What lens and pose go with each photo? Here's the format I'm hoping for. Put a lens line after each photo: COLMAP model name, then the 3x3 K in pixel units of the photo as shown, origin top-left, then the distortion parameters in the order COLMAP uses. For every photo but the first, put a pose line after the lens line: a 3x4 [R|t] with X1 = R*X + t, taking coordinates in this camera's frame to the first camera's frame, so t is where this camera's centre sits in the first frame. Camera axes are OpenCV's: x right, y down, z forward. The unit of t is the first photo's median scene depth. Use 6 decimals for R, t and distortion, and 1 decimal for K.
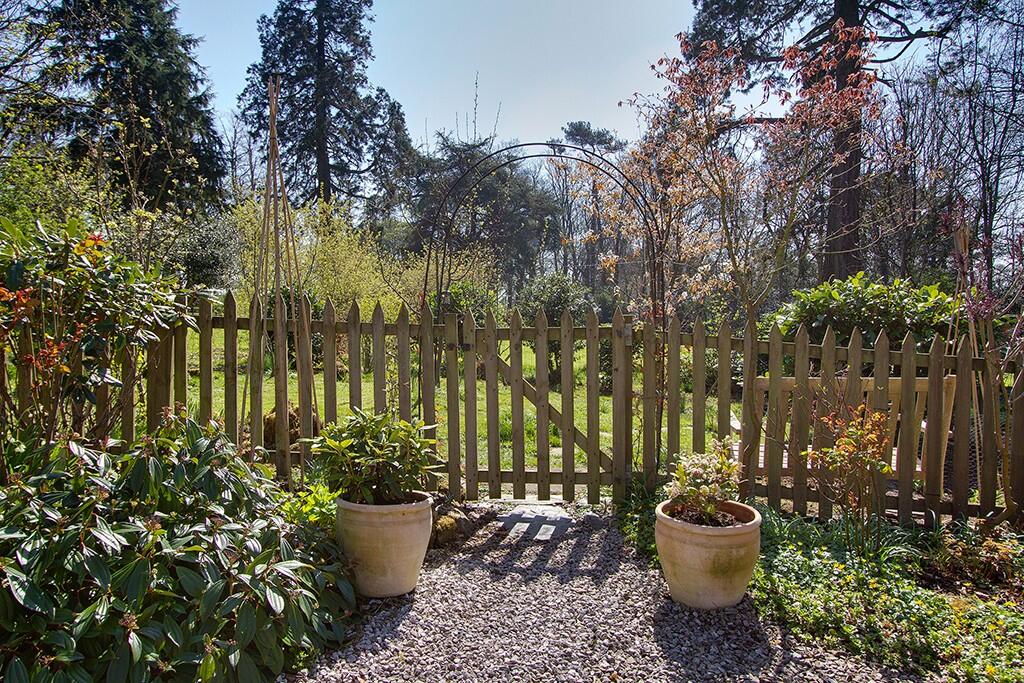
lens RADIAL K [[697.1, 0, 516.1], [0, 697.1, 337.9], [0, 0, 1]] dist [0.001461, 0.000140]
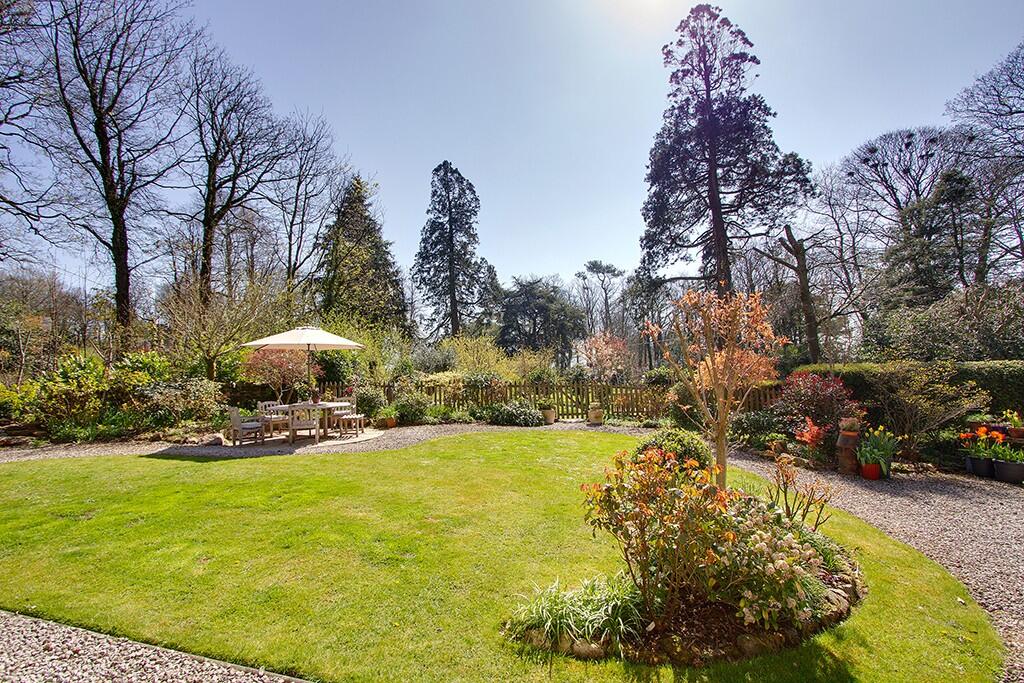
lens RADIAL K [[473.0, 0, 512.8], [0, 473.0, 340.8], [0, 0, 1]] dist [-0.015662, 0.000344]
pose [[0.994294, -0.042512, -0.097839, -0.002685], [0.031219, 0.992968, -0.114191, 0.004157], [0.102005, 0.110485, 0.988629, -0.204032]]
